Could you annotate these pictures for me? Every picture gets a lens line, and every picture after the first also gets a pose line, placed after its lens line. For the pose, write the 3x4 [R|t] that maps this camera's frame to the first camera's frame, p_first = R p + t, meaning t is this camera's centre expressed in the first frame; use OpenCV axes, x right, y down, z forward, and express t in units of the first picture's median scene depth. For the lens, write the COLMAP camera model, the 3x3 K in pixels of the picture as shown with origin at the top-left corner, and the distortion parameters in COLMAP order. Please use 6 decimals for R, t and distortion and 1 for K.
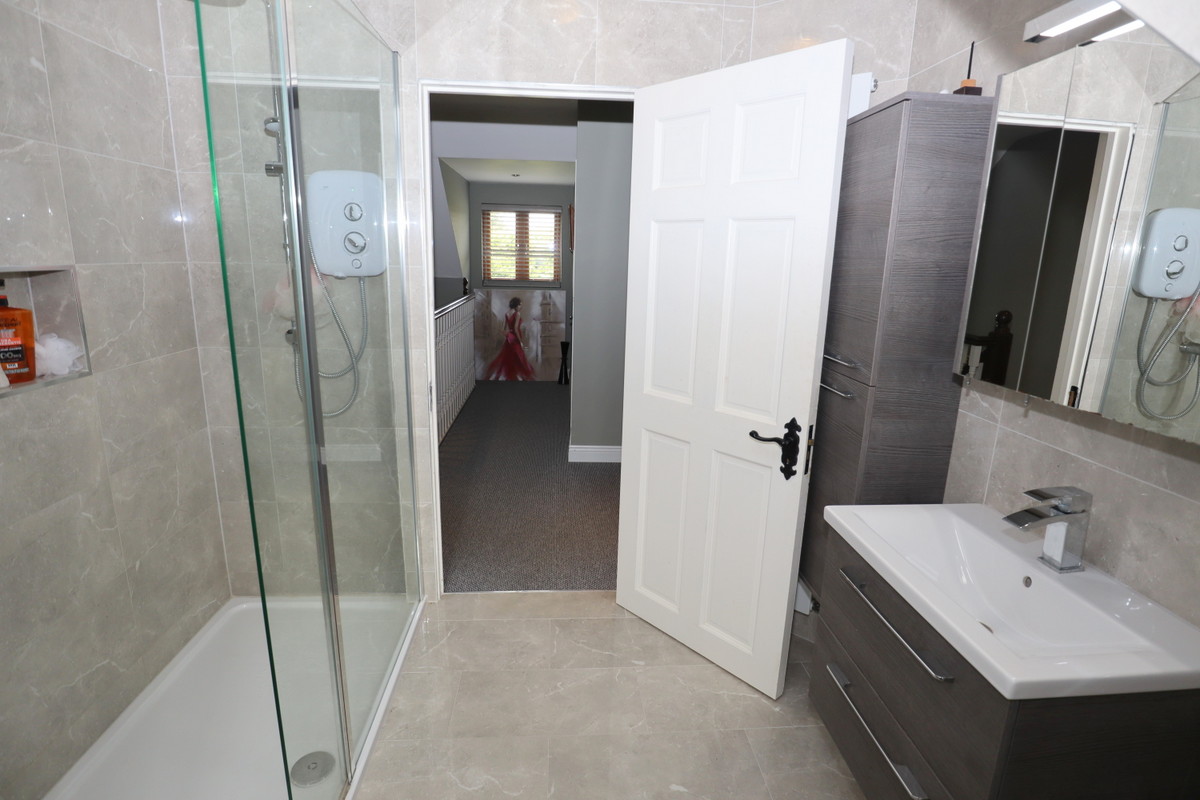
lens RADIAL K [[599.9, 0, 600.0], [0, 599.9, 400.0], [0, 0, 1]] dist [-0.057293, 0.021845]
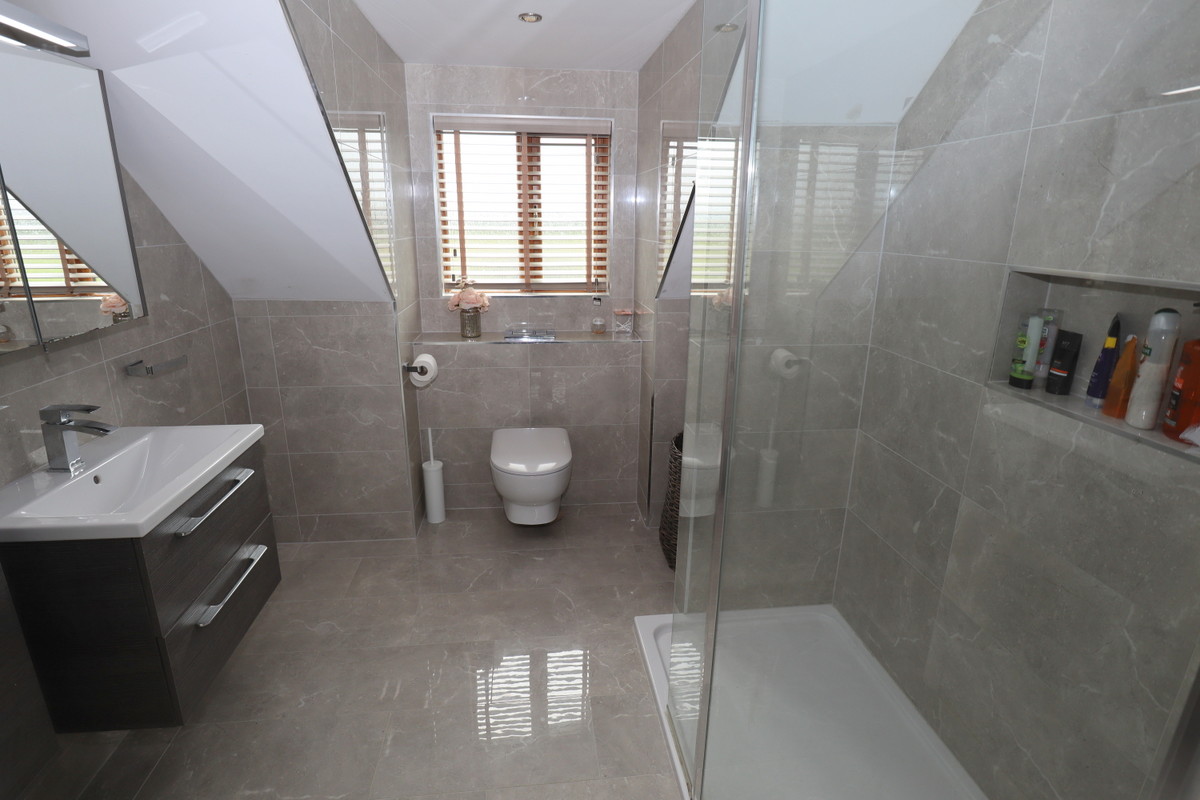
lens RADIAL K [[599.9, 0, 600.0], [0, 599.9, 400.0], [0, 0, 1]] dist [-0.057293, 0.021845]
pose [[-0.998158, -0.021749, -0.056628, -0.204834], [-0.047604, 0.859438, 0.509020, -0.381458], [0.037597, 0.510778, -0.858890, 1.453201]]
